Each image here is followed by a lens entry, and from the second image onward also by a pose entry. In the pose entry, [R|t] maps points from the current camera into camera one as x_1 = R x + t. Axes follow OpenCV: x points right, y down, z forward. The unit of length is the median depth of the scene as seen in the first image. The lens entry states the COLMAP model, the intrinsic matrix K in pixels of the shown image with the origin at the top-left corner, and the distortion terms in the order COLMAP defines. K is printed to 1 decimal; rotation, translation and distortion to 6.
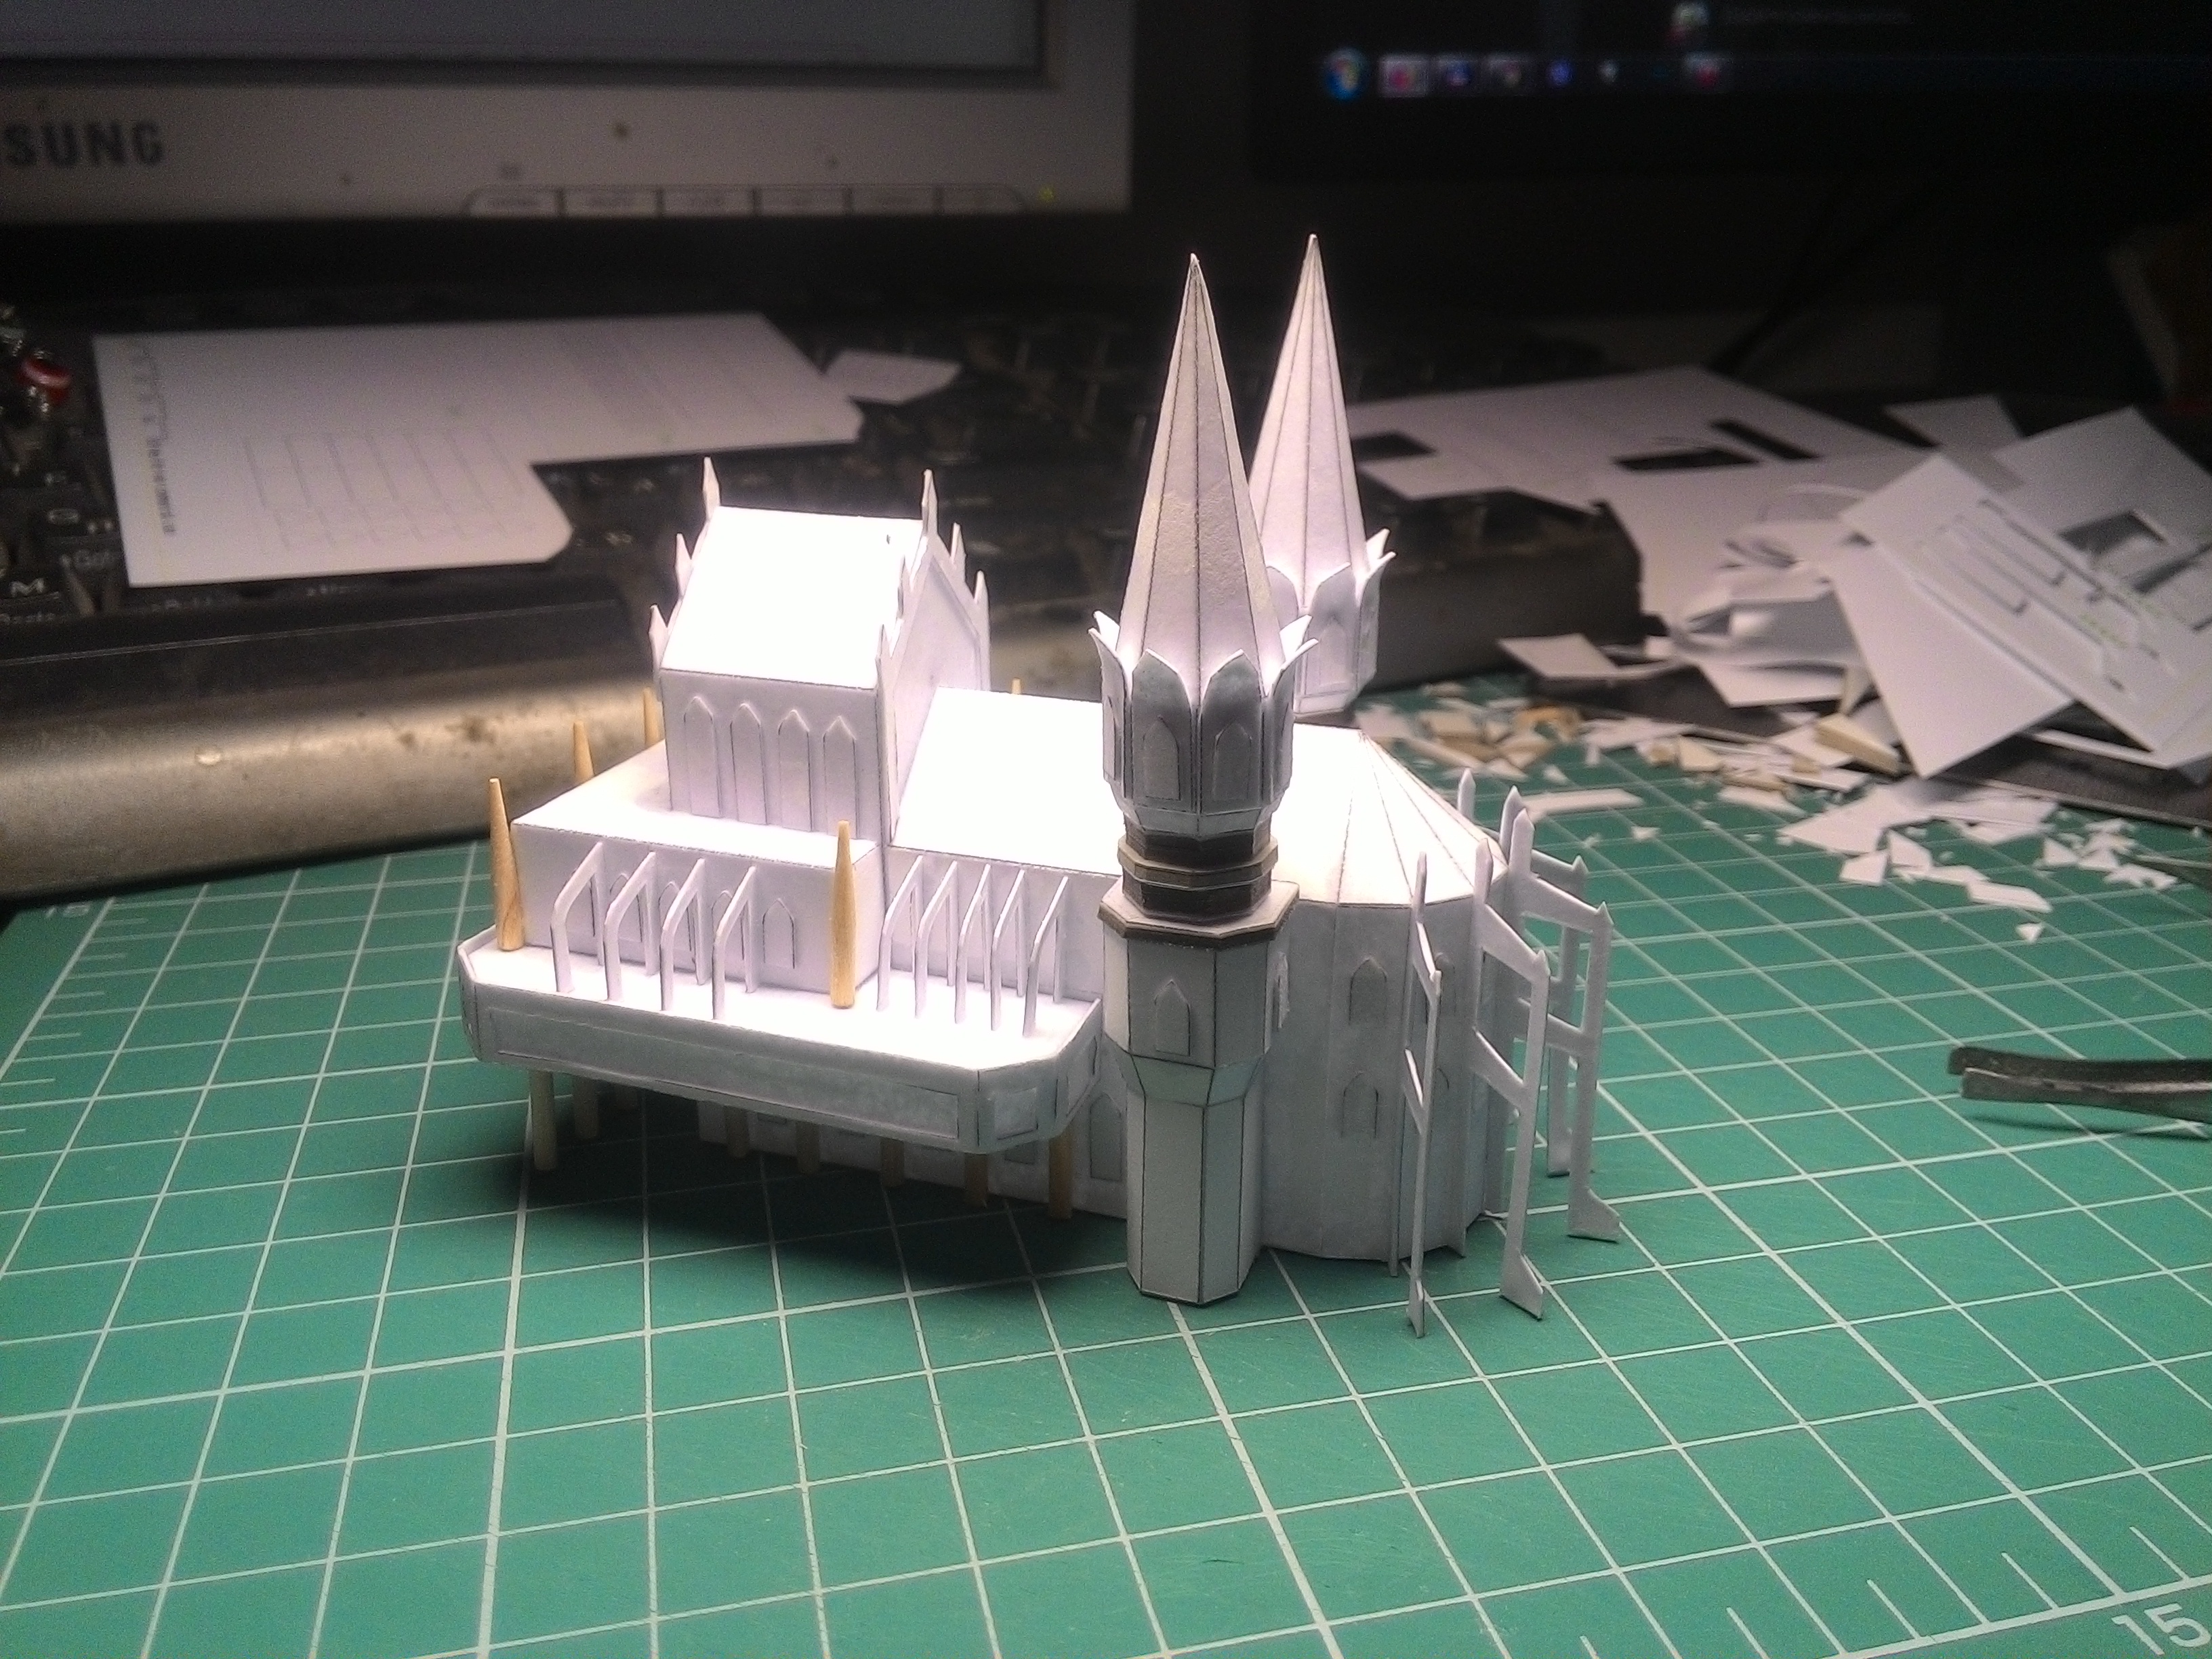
lens RADIAL K [[1835.4, 0, 1106.0], [0, 1835.4, 829.5], [0, 0, 1]] dist [0.093834, -0.182943]
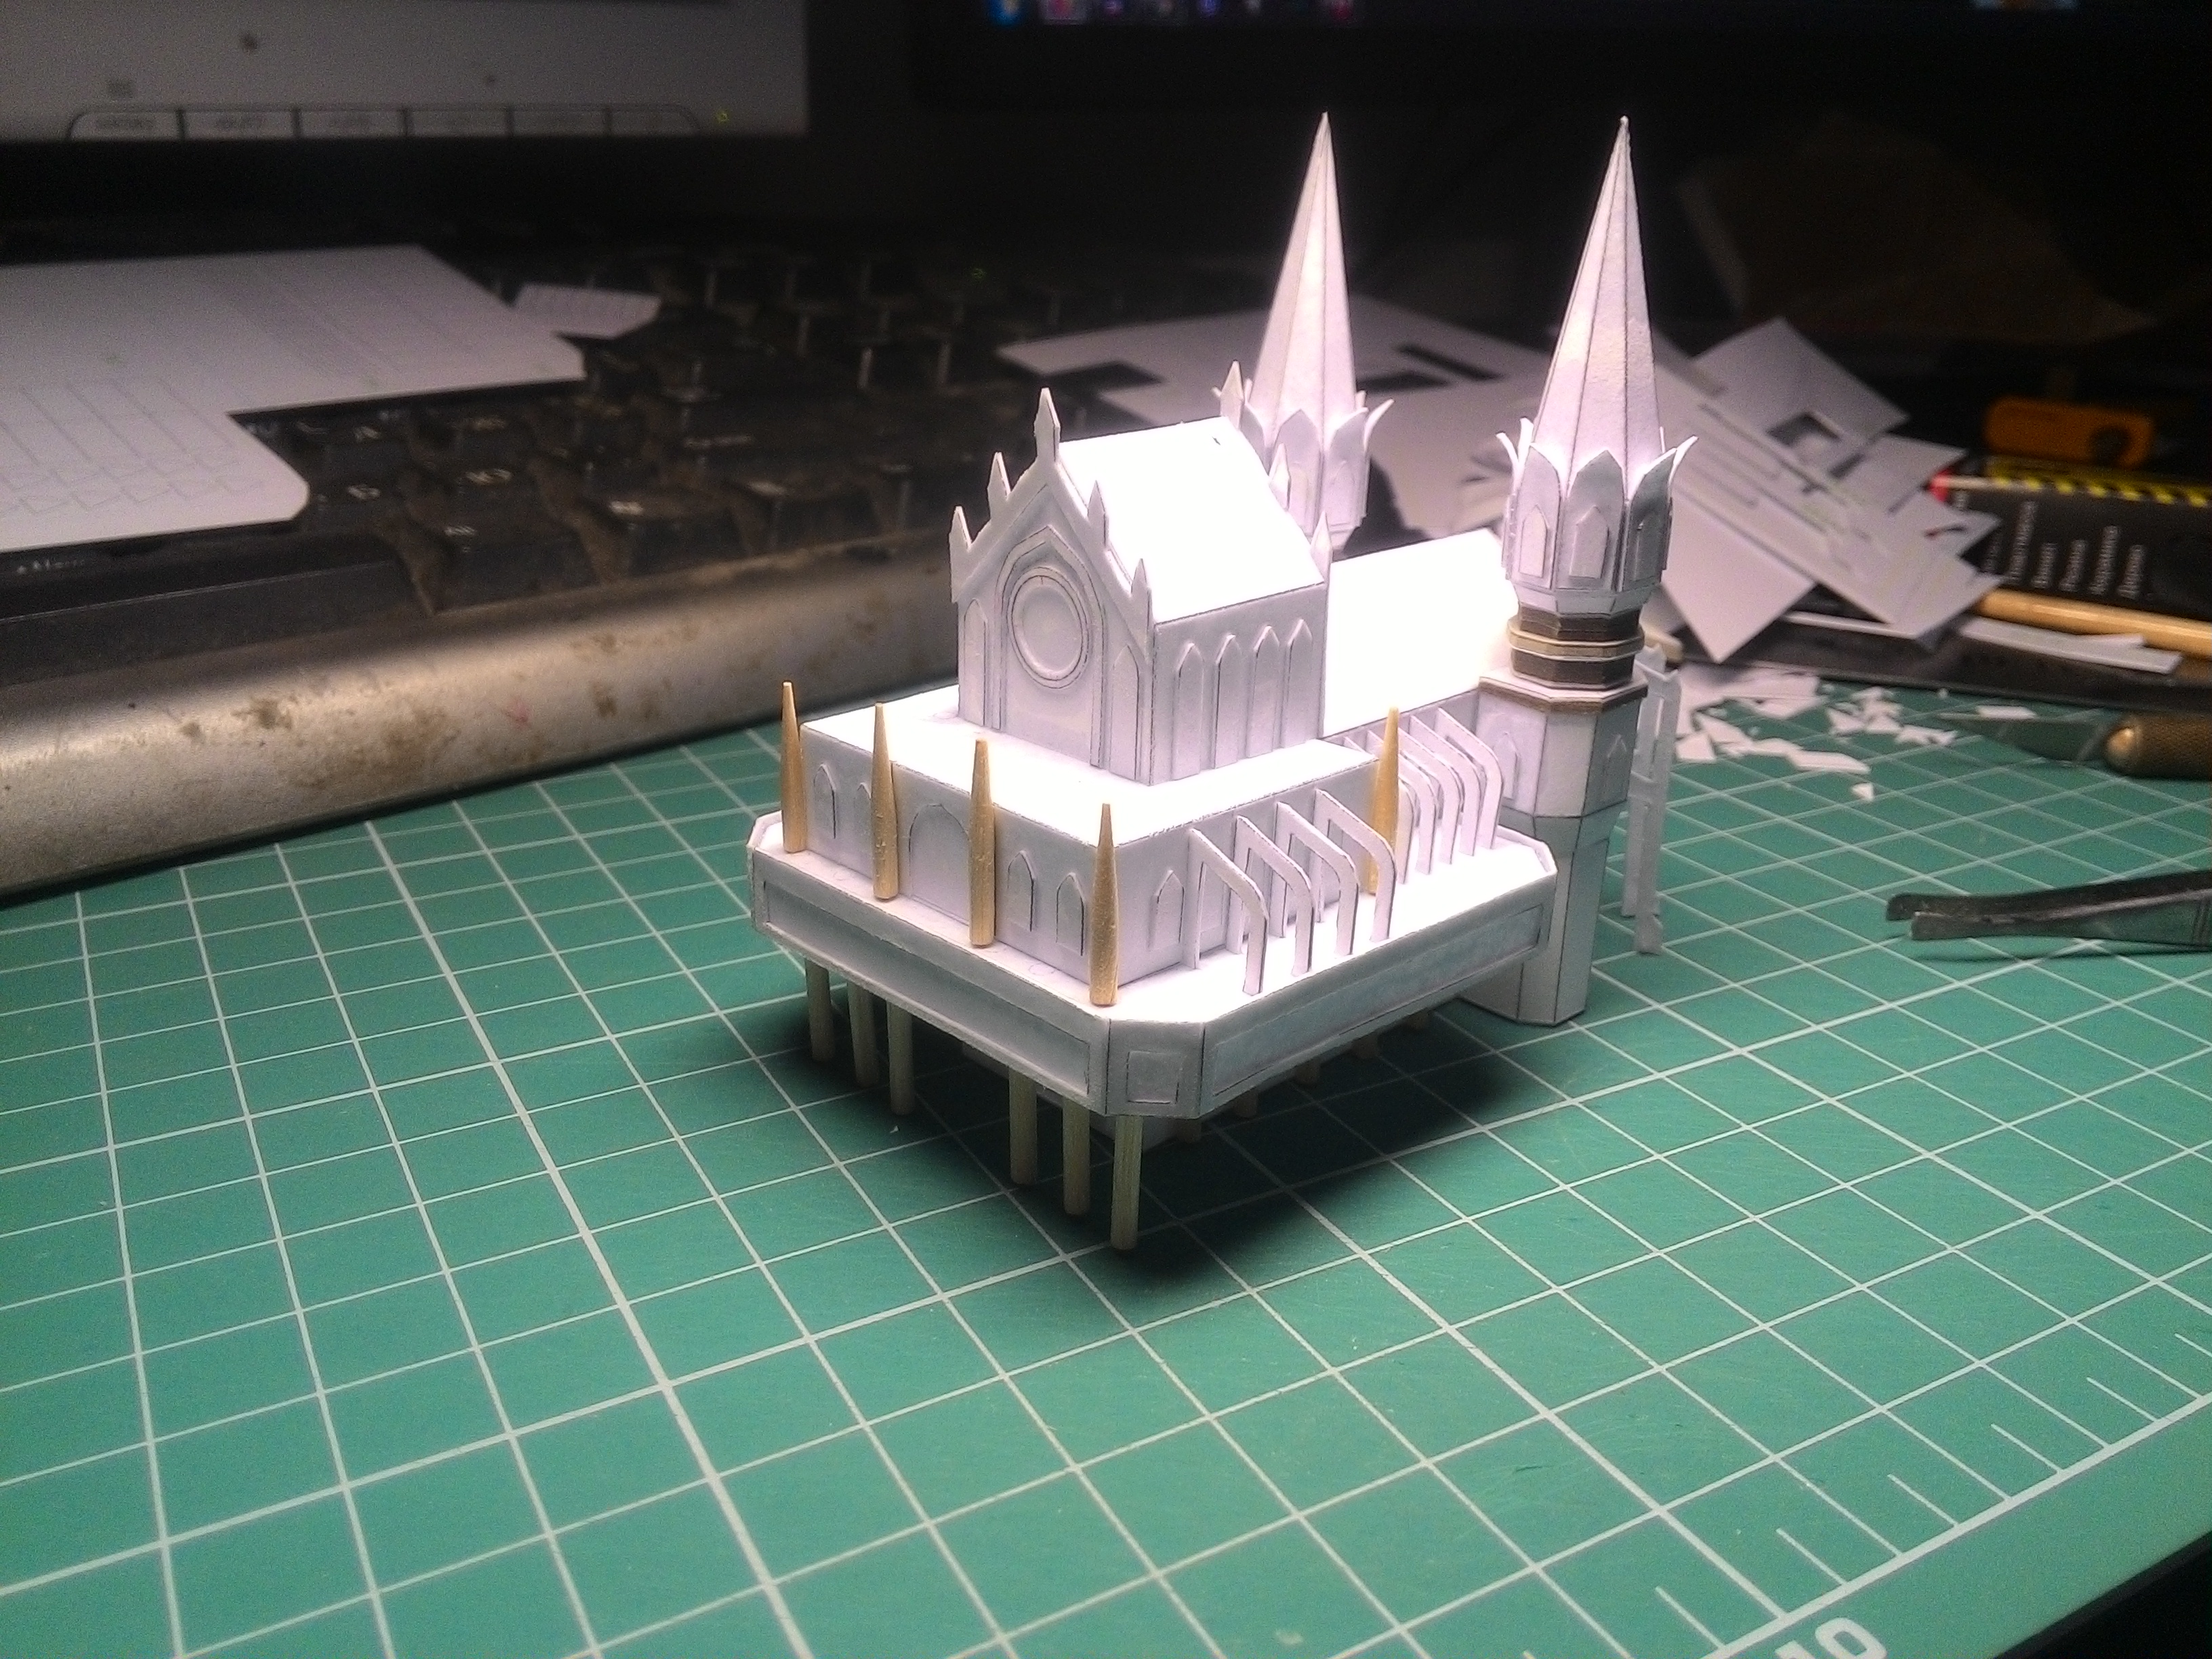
lens RADIAL K [[1835.4, 0, 1106.0], [0, 1835.4, 829.5], [0, 0, 1]] dist [0.093834, -0.182943]
pose [[0.963592, -0.089132, 0.252083, -0.182187], [0.083559, 0.995965, 0.032750, 0.004269], [-0.253985, -0.010494, 0.967151, 0.056427]]
